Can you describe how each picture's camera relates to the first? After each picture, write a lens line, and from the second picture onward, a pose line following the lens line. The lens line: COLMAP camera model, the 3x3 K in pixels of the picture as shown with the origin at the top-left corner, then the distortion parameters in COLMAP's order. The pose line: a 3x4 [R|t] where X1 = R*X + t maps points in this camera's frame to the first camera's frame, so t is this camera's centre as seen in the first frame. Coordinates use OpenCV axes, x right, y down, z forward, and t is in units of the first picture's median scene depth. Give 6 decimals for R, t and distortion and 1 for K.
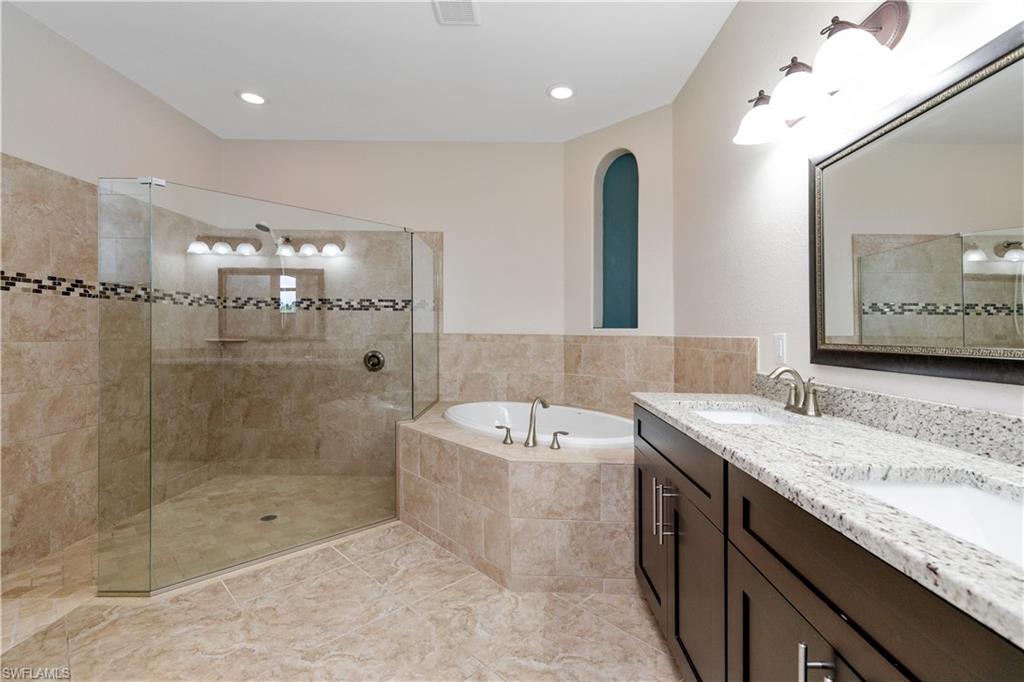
lens RADIAL K [[464.4, 0, 518.9], [0, 464.4, 337.3], [0, 0, 1]] dist [0.002508, 0.000650]
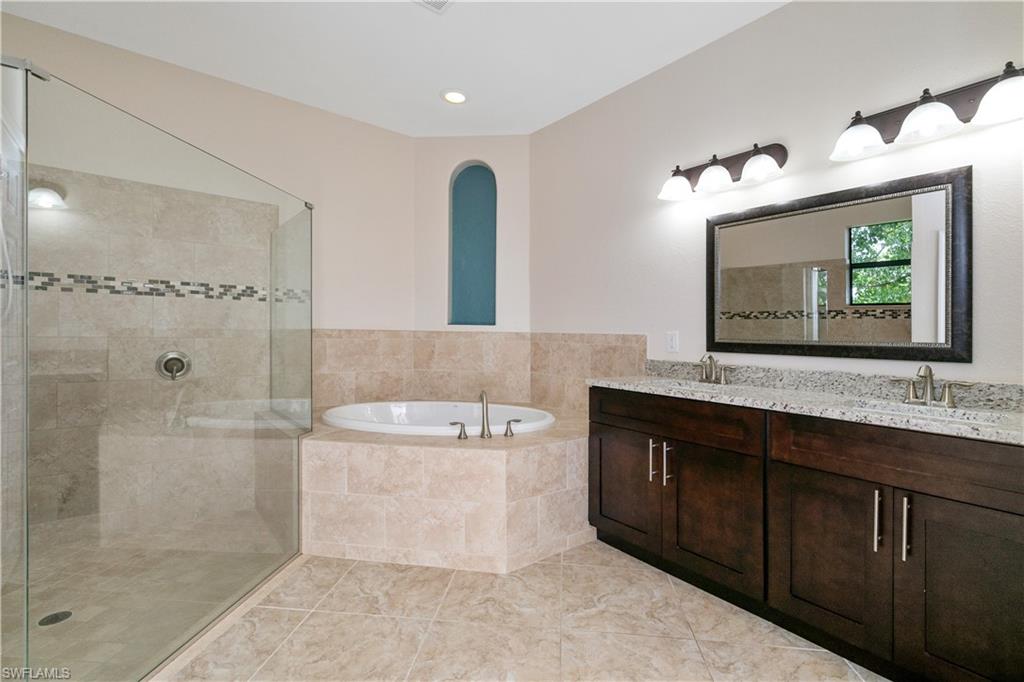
lens RADIAL K [[464.4, 0, 518.9], [0, 464.4, 337.3], [0, 0, 1]] dist [0.002508, 0.000650]
pose [[0.772887, -0.006060, 0.634514, -0.401528], [-0.001956, 0.999927, 0.011932, -0.003692], [-0.634540, -0.010463, 0.772819, 0.097135]]
